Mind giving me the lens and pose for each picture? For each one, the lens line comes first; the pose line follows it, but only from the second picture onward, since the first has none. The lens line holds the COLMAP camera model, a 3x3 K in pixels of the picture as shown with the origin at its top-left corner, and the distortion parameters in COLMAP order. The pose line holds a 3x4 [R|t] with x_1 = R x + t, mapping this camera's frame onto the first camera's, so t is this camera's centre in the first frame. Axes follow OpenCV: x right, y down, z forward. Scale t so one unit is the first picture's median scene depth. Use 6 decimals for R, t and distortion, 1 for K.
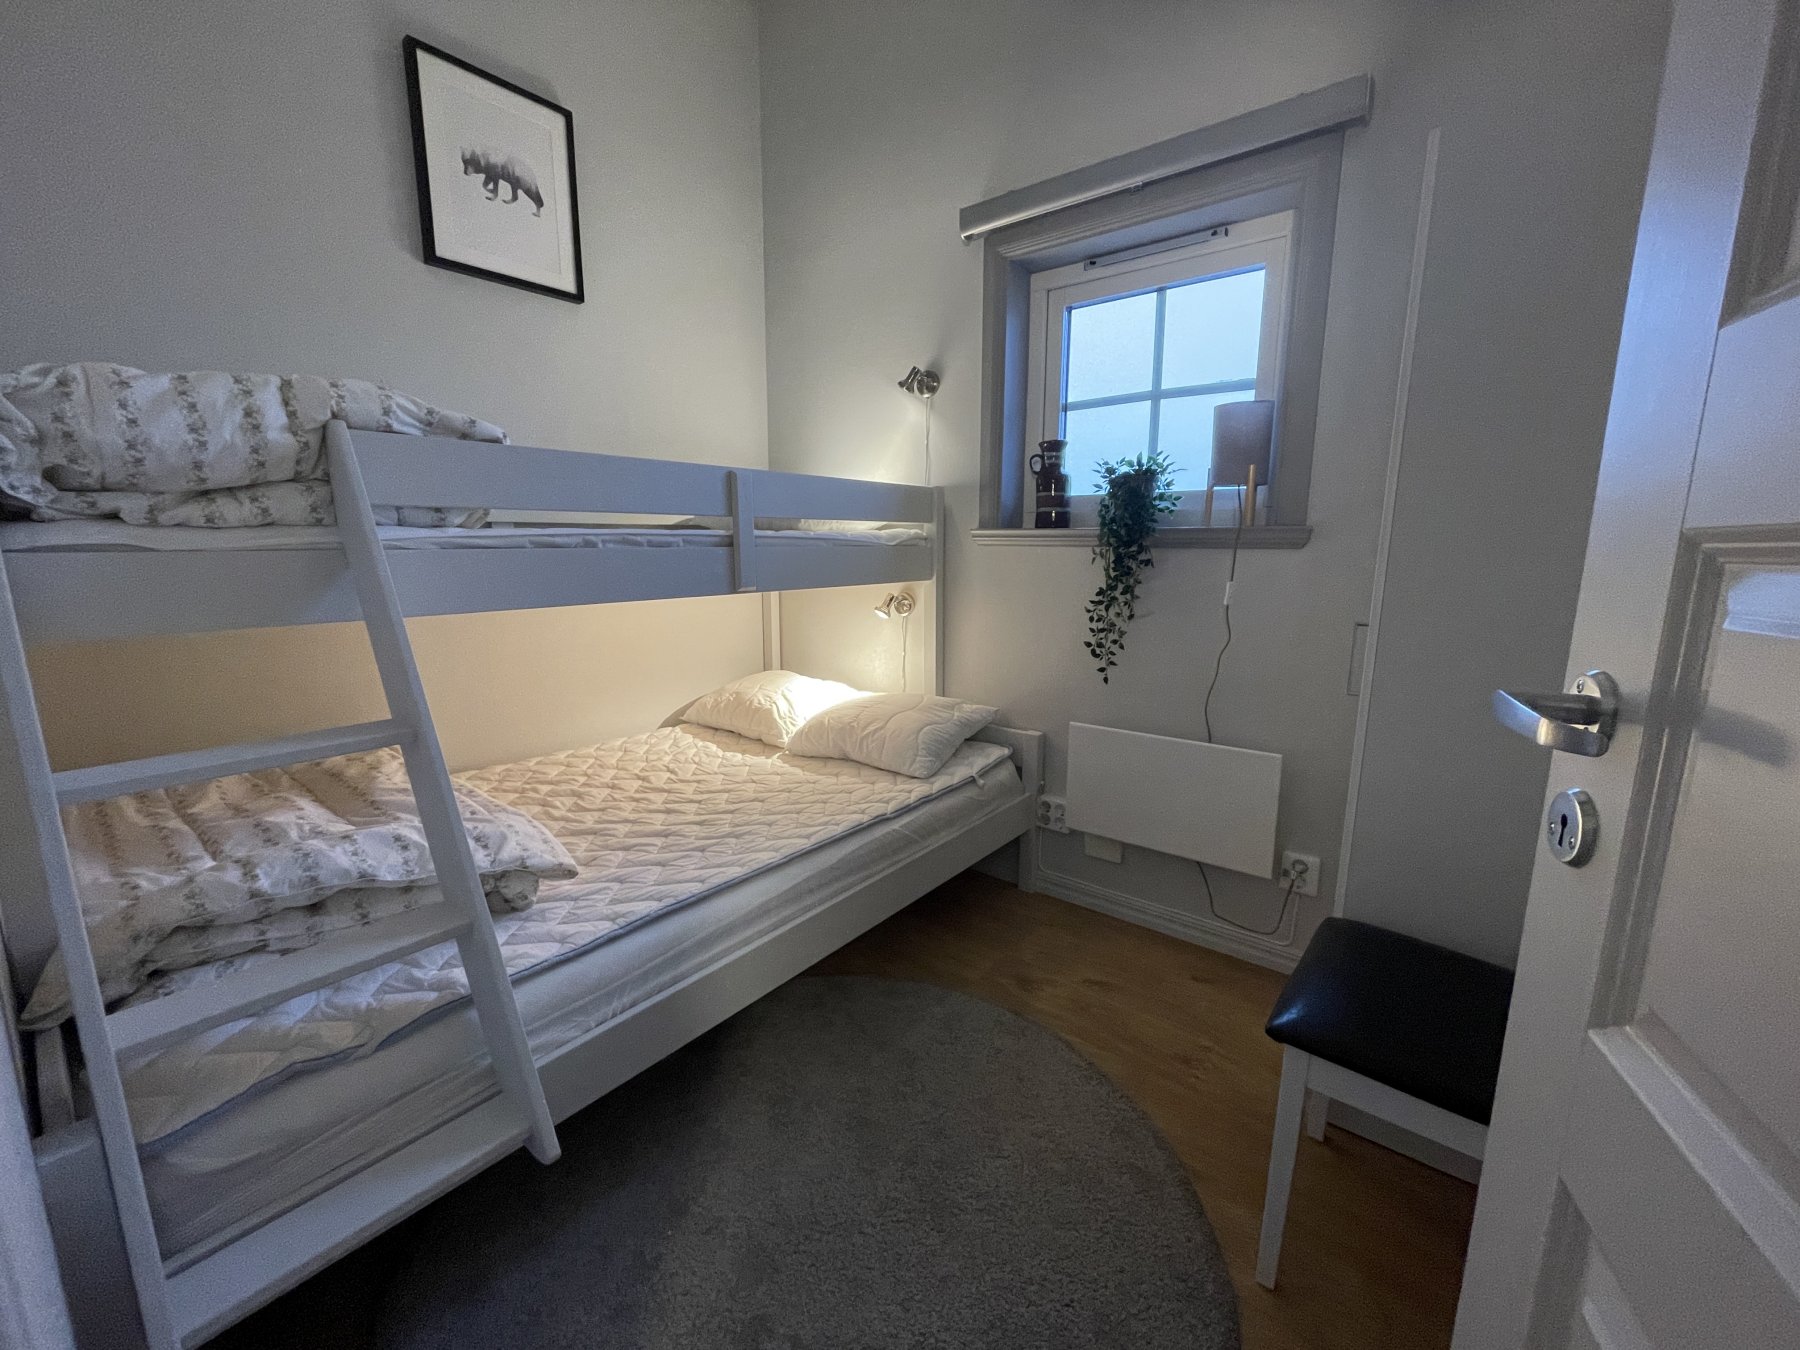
lens RADIAL K [[722.4, 0, 905.8], [0, 722.4, 680.1], [0, 0, 1]] dist [-0.008359, 0.000317]
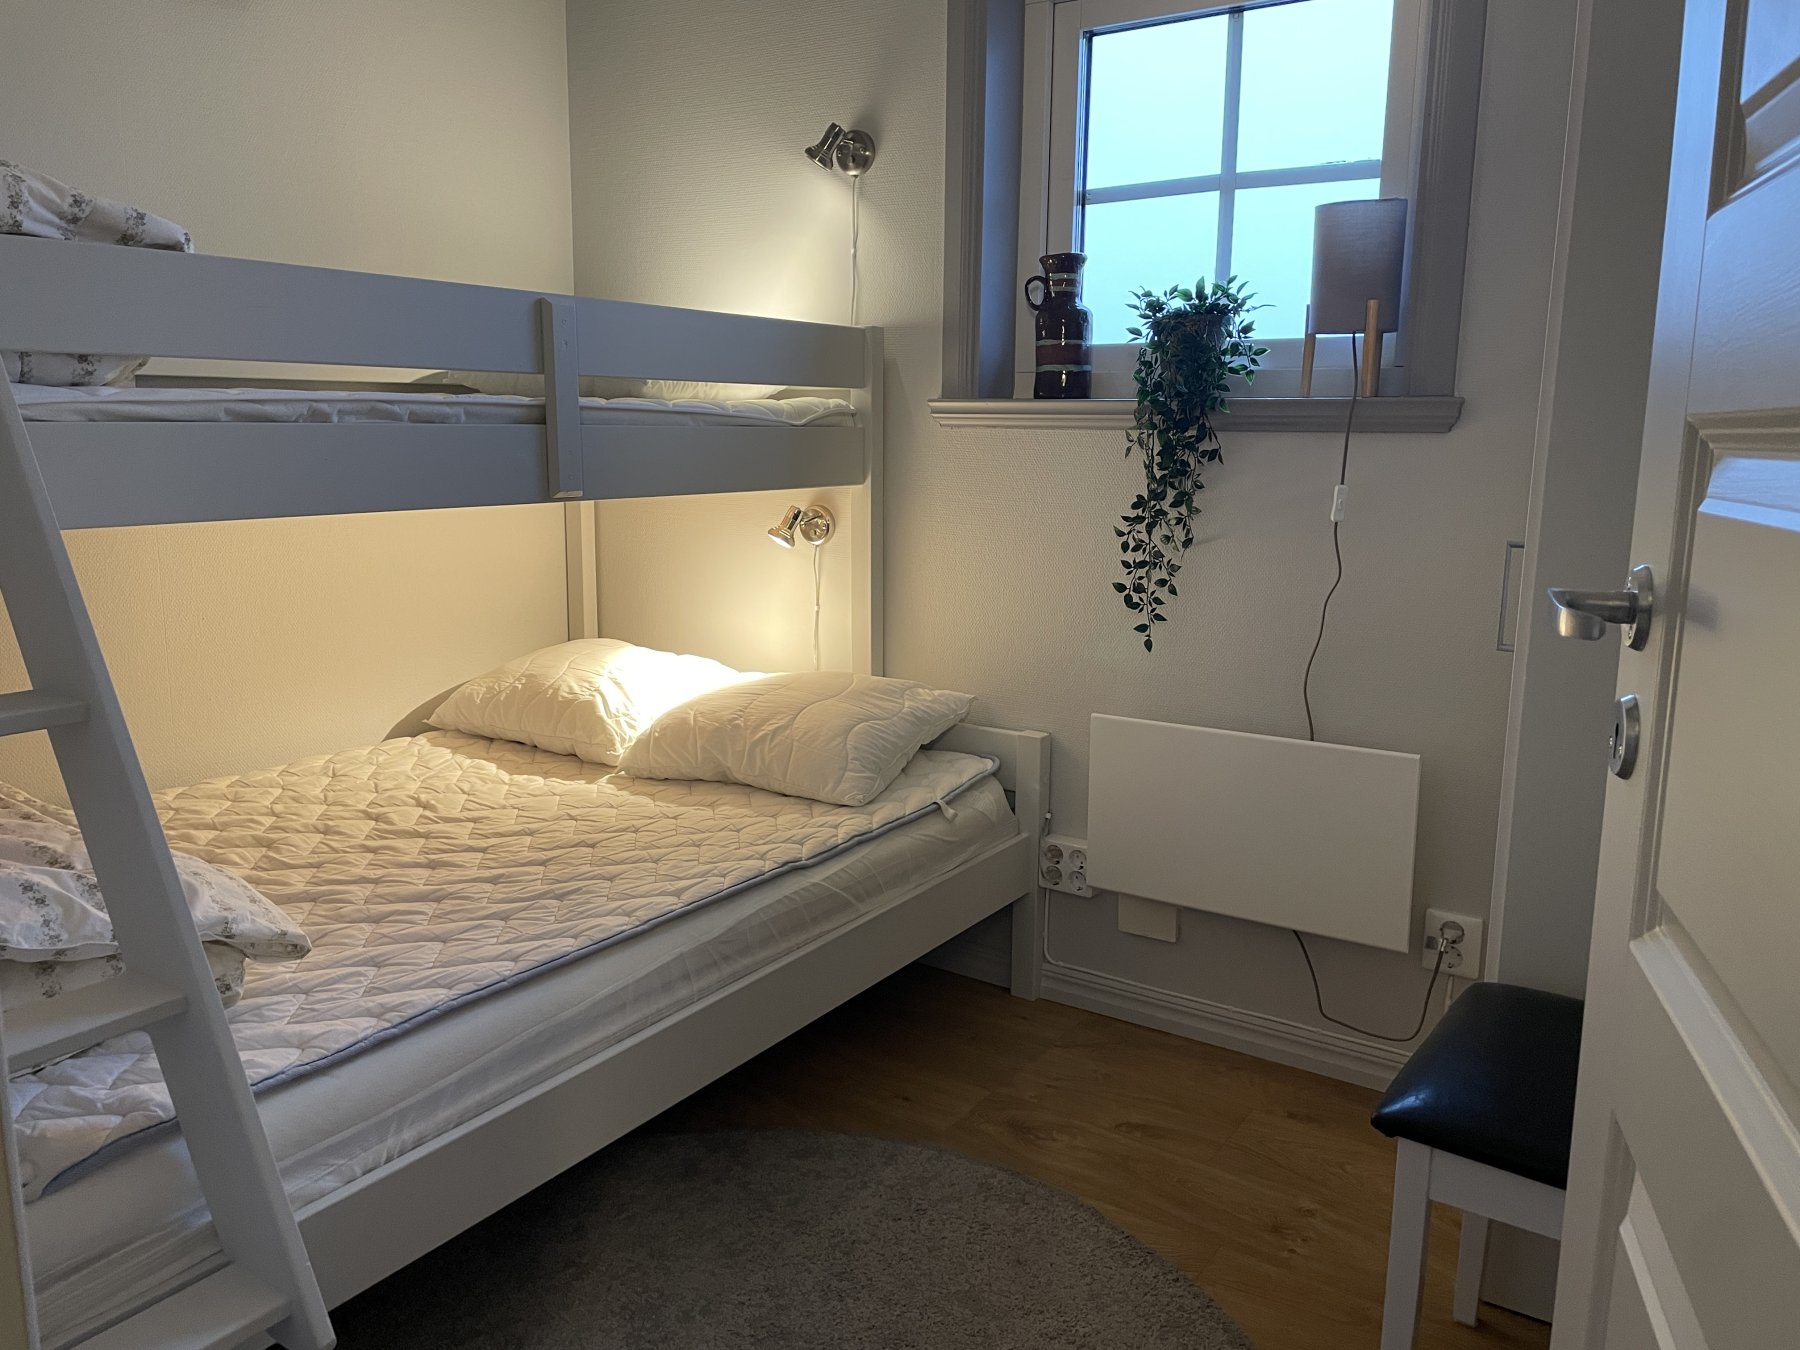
lens RADIAL K [[1379.2, 0, 903.5], [0, 1379.2, 678.6], [0, 0, 1]] dist [0.060218, -0.054492]
pose [[0.996372, -0.007052, 0.084809, -0.037887], [0.007210, 0.999973, -0.001555, 0.032724], [-0.084796, 0.002161, 0.996396, -0.183881]]
